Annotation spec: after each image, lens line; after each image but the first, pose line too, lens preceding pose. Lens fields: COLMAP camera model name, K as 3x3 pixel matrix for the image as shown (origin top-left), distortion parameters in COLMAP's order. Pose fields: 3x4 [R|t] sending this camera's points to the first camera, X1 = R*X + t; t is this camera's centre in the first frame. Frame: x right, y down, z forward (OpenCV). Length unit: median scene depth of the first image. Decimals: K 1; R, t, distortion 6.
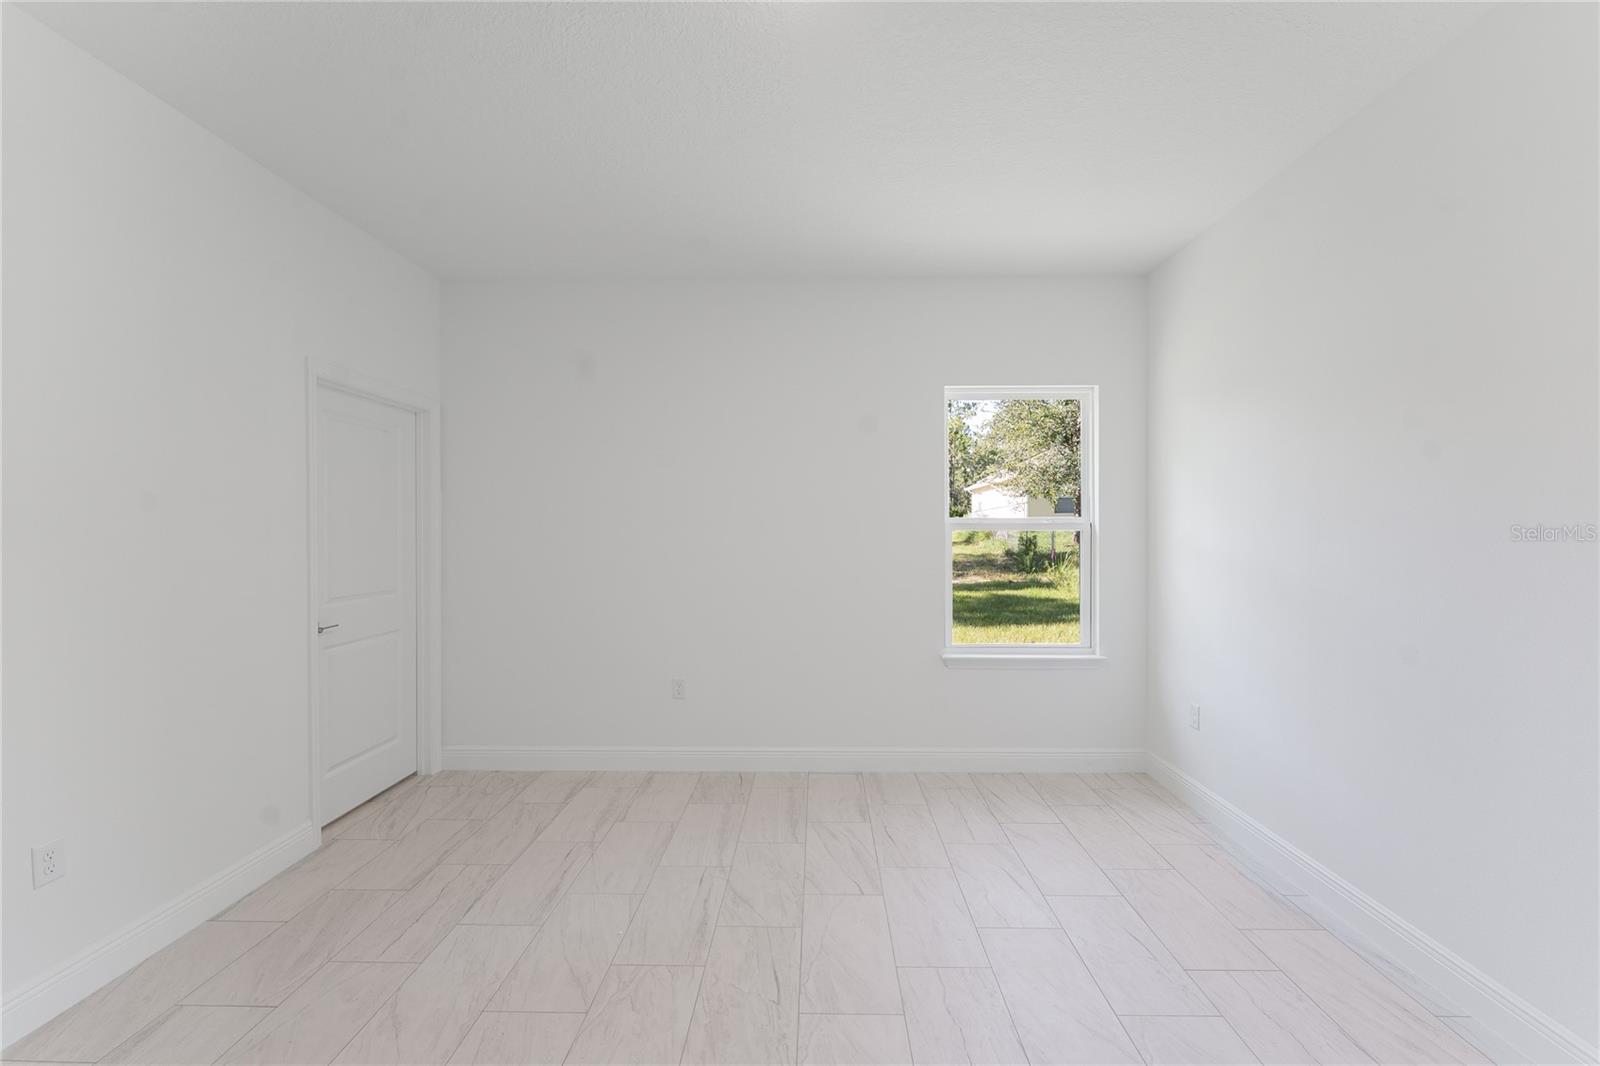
lens RADIAL K [[646.3, 0, 795.7], [0, 646.3, 529.8], [0, 0, 1]] dist [-0.002580, -0.000363]
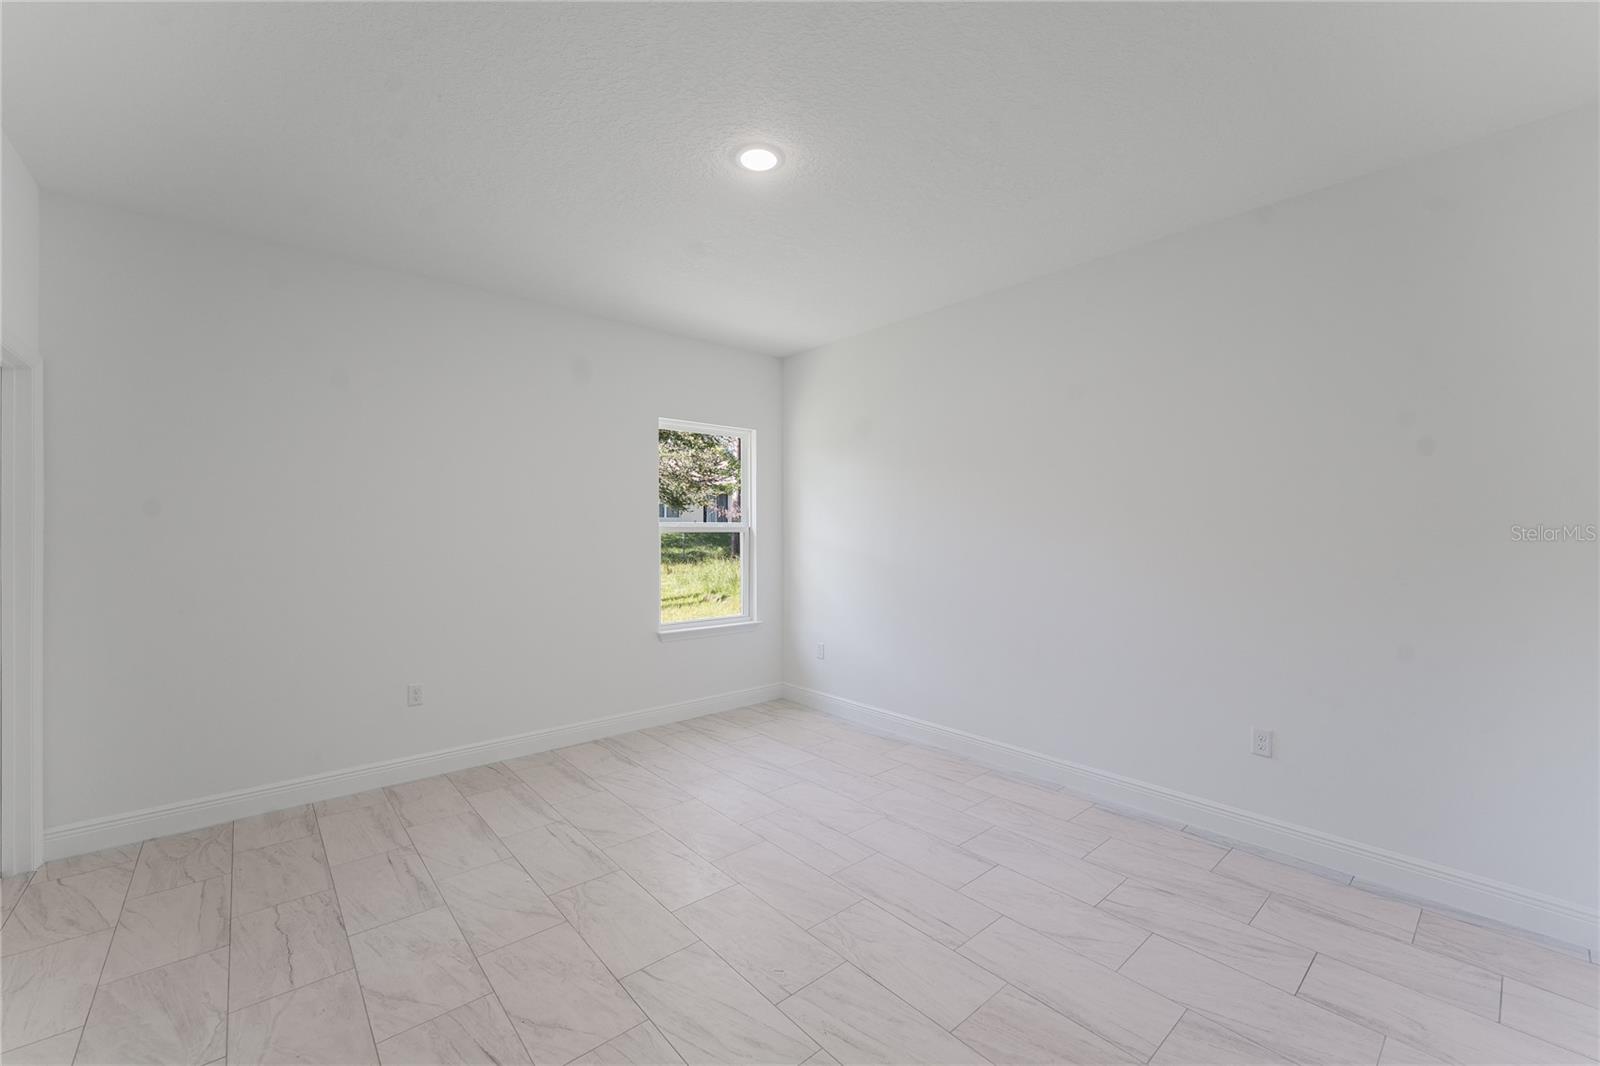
lens RADIAL K [[646.3, 0, 795.7], [0, 646.3, 529.8], [0, 0, 1]] dist [-0.002580, -0.000363]
pose [[0.741495, 0.002608, 0.670954, -0.440966], [-0.000475, 0.999994, -0.003362, -0.000605], [-0.670959, 0.002175, 0.741492, -0.115706]]
